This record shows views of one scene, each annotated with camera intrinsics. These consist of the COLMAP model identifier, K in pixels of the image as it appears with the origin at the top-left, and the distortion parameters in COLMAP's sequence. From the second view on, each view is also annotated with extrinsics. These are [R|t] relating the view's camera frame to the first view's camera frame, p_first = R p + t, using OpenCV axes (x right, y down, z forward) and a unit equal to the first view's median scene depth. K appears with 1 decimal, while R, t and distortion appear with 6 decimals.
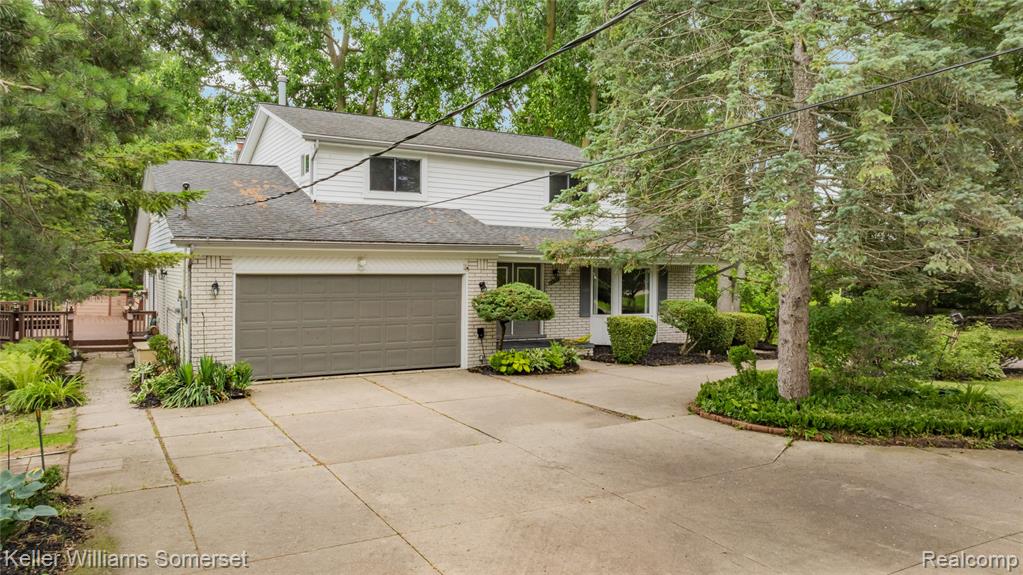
lens RADIAL K [[735.4, 0, 504.9], [0, 735.4, 288.2], [0, 0, 1]] dist [-0.010697, -0.002079]
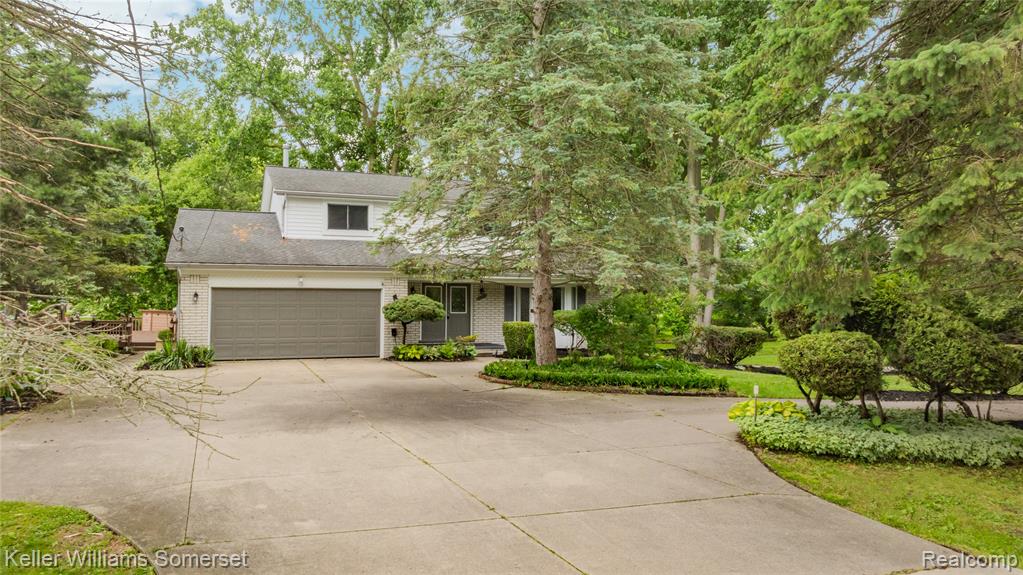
lens RADIAL K [[757.8, 0, 508.6], [0, 757.8, 288.2], [0, 0, 1]] dist [-0.006646, 0.003781]
pose [[0.987318, -0.009176, -0.158488, 0.405673], [0.000820, 0.998610, -0.052708, 0.055004], [0.158751, 0.051909, 0.985953, -0.355252]]
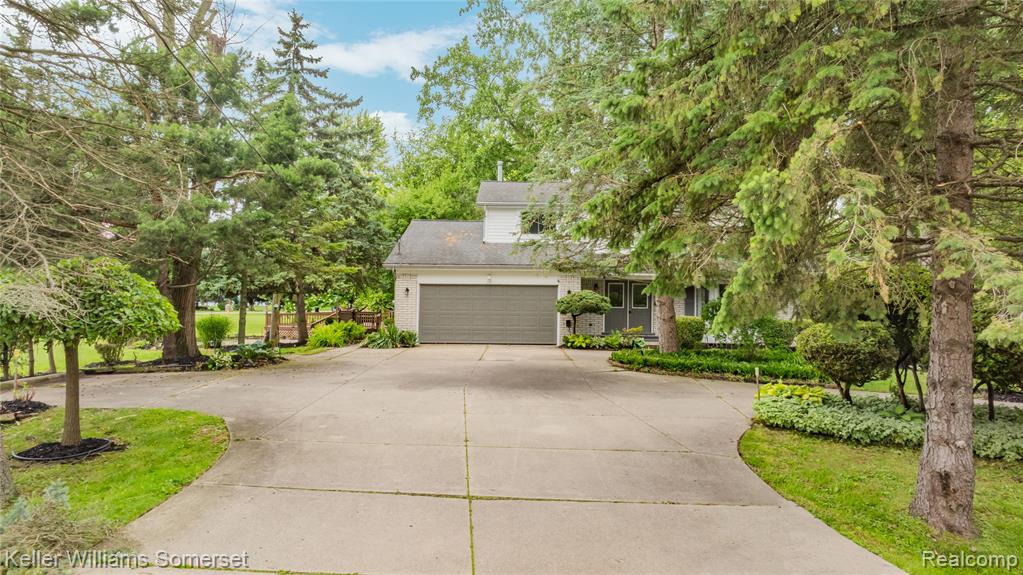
lens RADIAL K [[757.8, 0, 508.6], [0, 757.8, 288.2], [0, 0, 1]] dist [-0.006646, 0.003781]
pose [[0.847969, -0.009084, -0.529967, 0.715023], [-0.020523, 0.998541, -0.049953, 0.070804], [0.529648, 0.053235, 0.846546, -0.418317]]
